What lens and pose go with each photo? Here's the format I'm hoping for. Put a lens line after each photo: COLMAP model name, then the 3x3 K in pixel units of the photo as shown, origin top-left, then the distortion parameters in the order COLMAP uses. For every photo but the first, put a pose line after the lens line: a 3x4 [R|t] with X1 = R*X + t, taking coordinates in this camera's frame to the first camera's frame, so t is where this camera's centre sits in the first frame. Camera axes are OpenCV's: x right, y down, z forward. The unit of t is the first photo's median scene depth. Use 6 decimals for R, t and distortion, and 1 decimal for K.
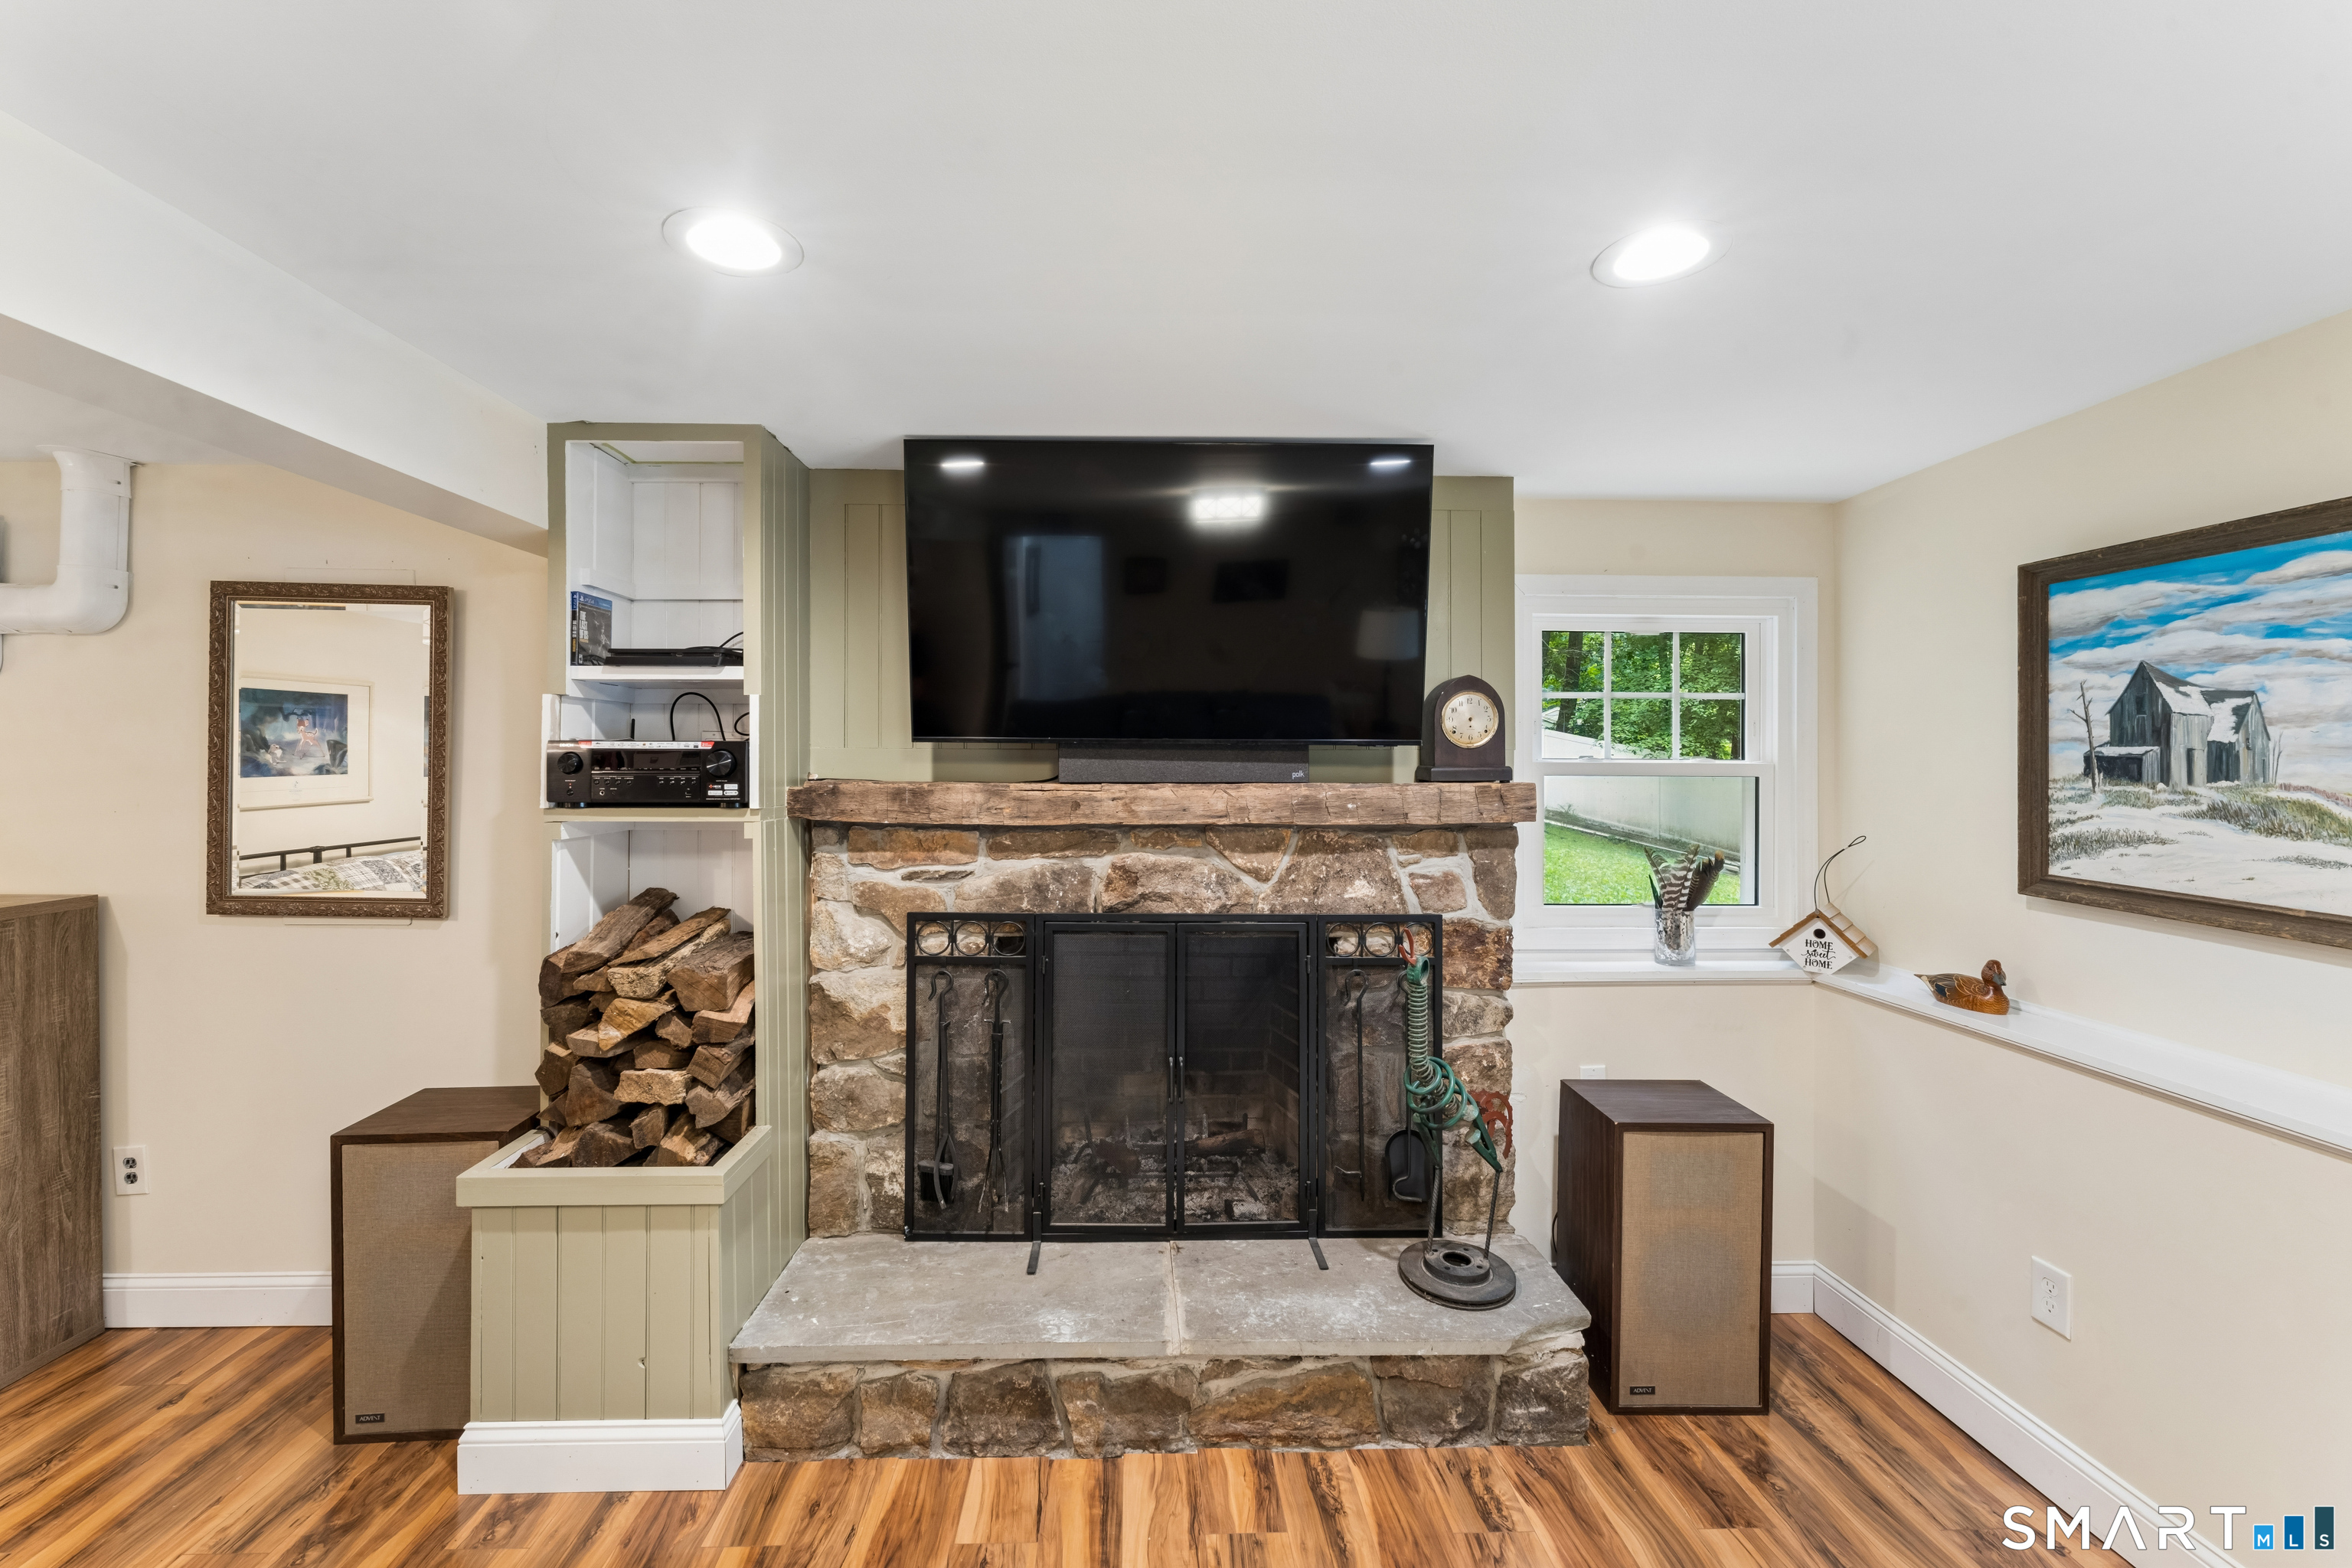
lens RADIAL K [[942.5, 0, 1167.1], [0, 942.5, 767.6], [0, 0, 1]] dist [-0.003950, 0.000000]
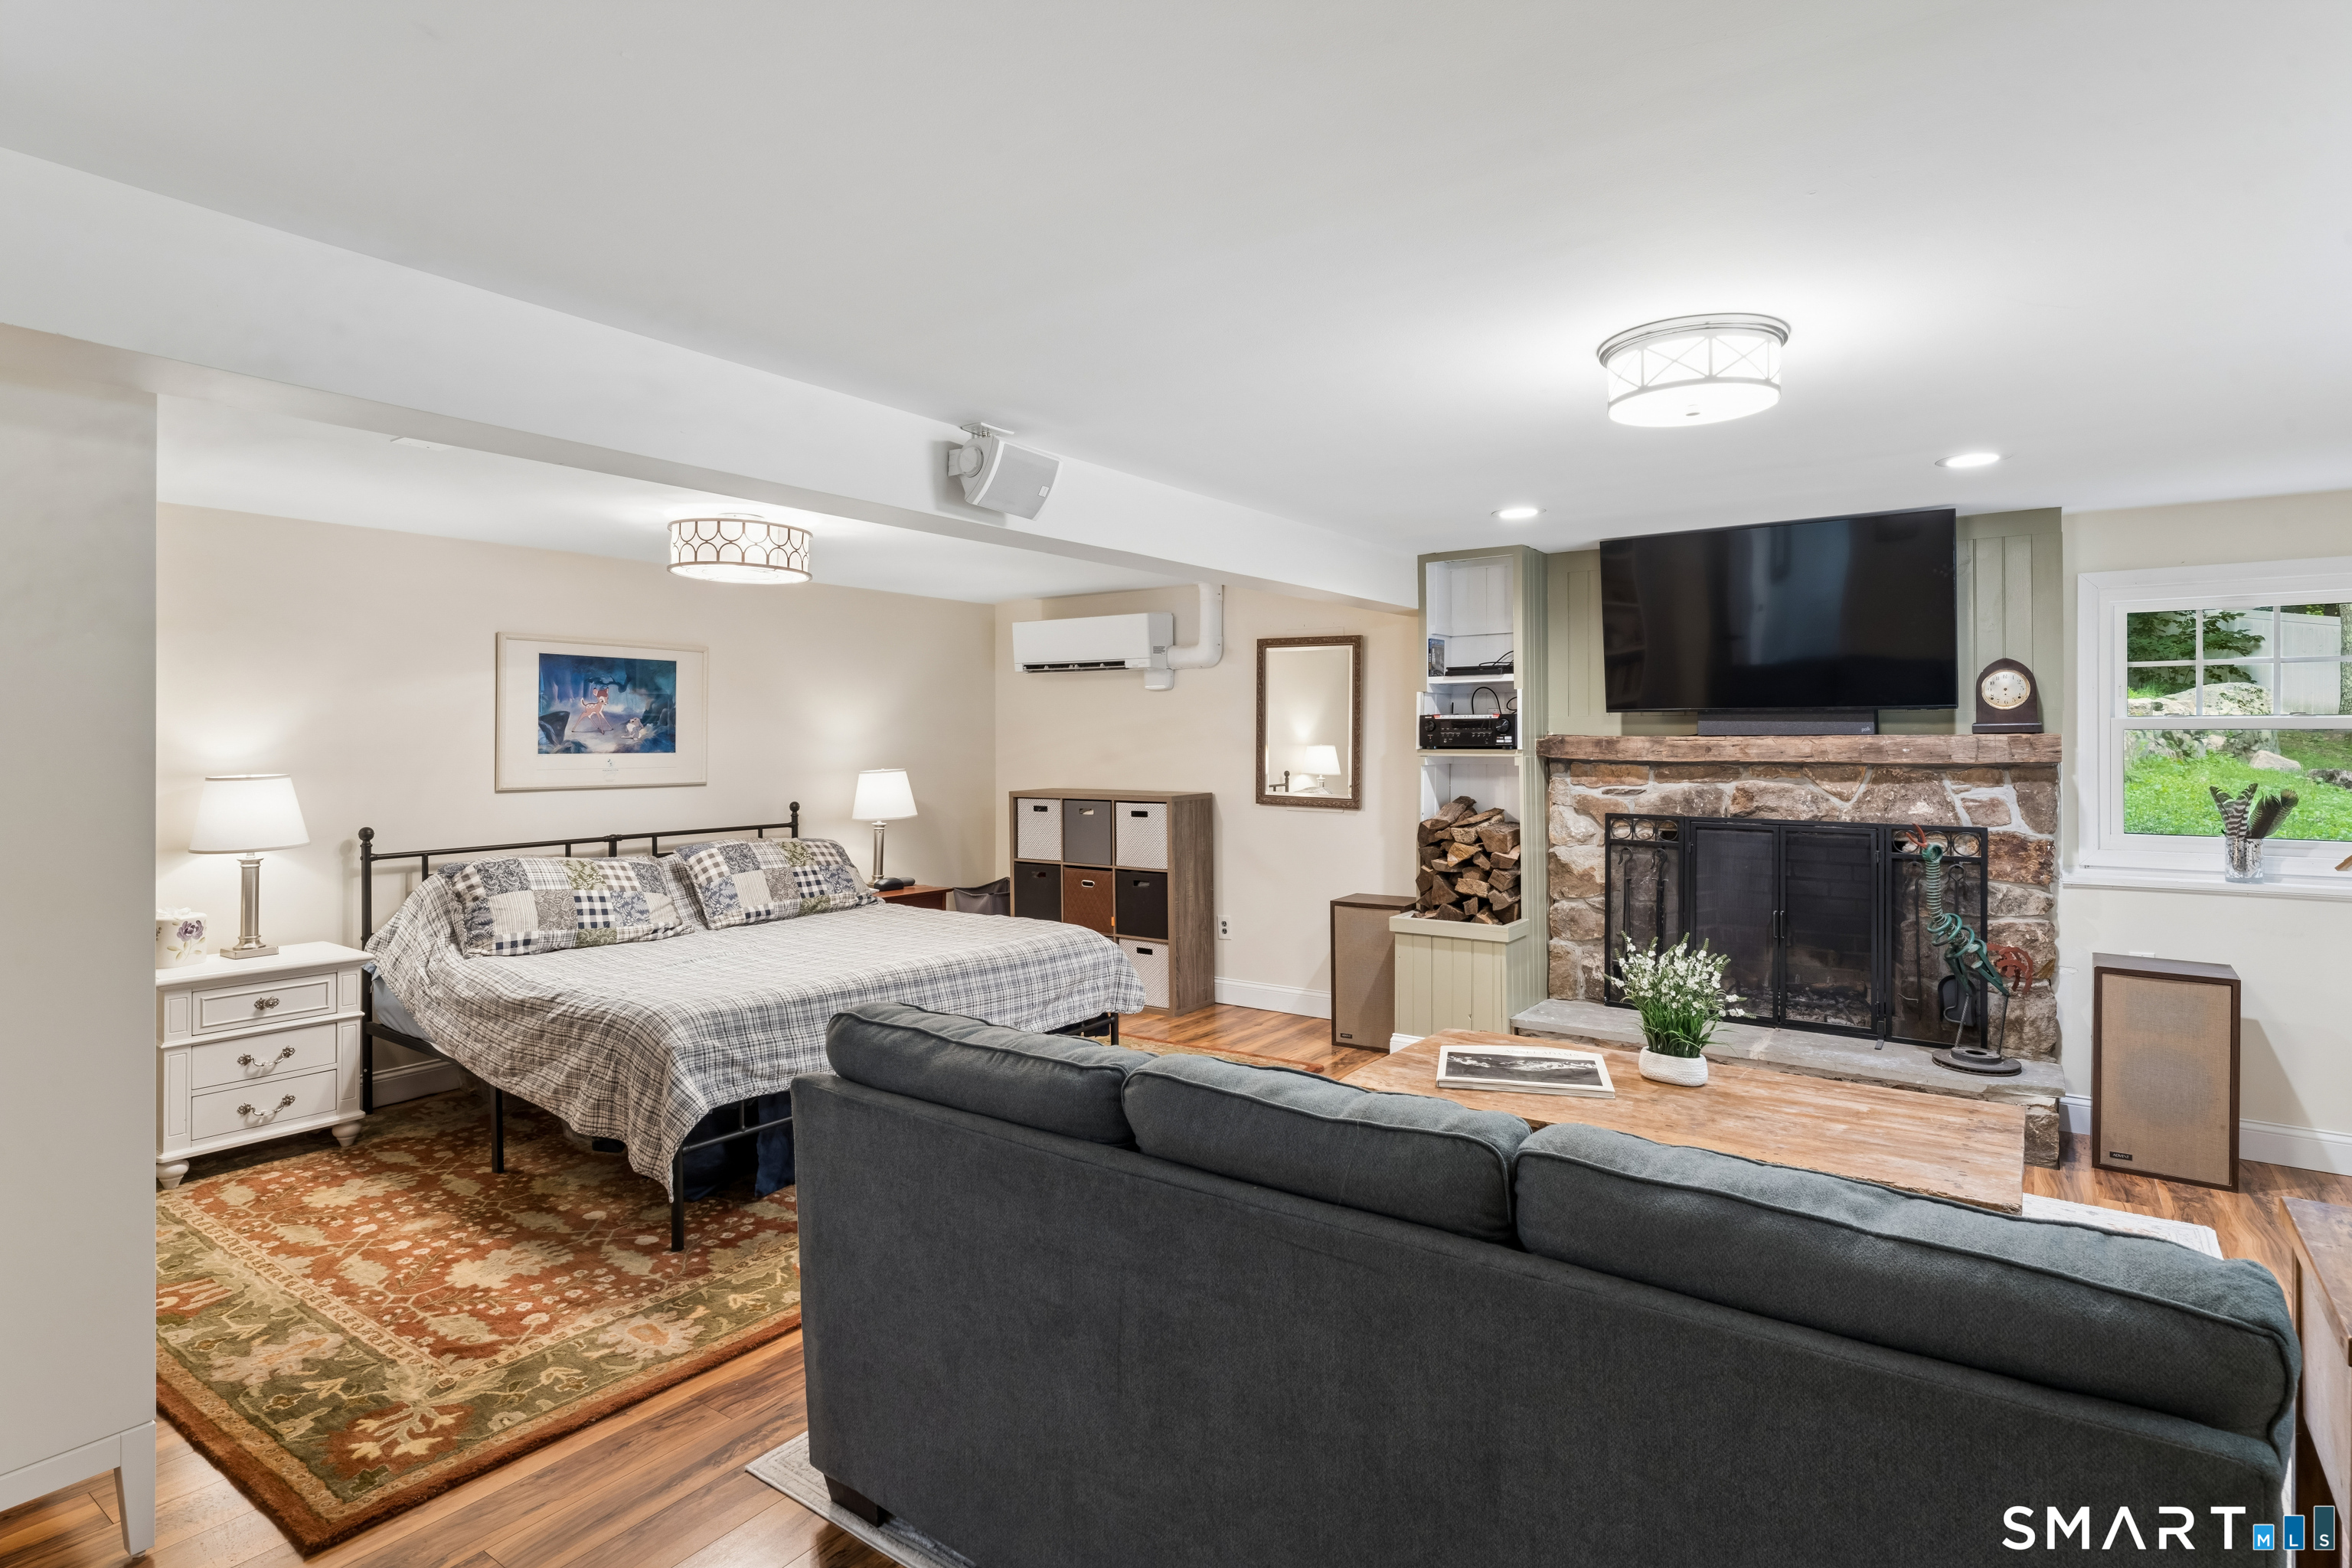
lens RADIAL K [[1196.0, 0, 1175.0], [0, 1196.0, 736.2], [0, 0, 1]] dist [-0.005214, 0.000769]
pose [[0.790678, -0.005970, -0.612203, 0.427500], [0.000576, 0.999959, -0.009007, 0.034426], [0.612232, 0.006769, 0.790649, -1.171328]]
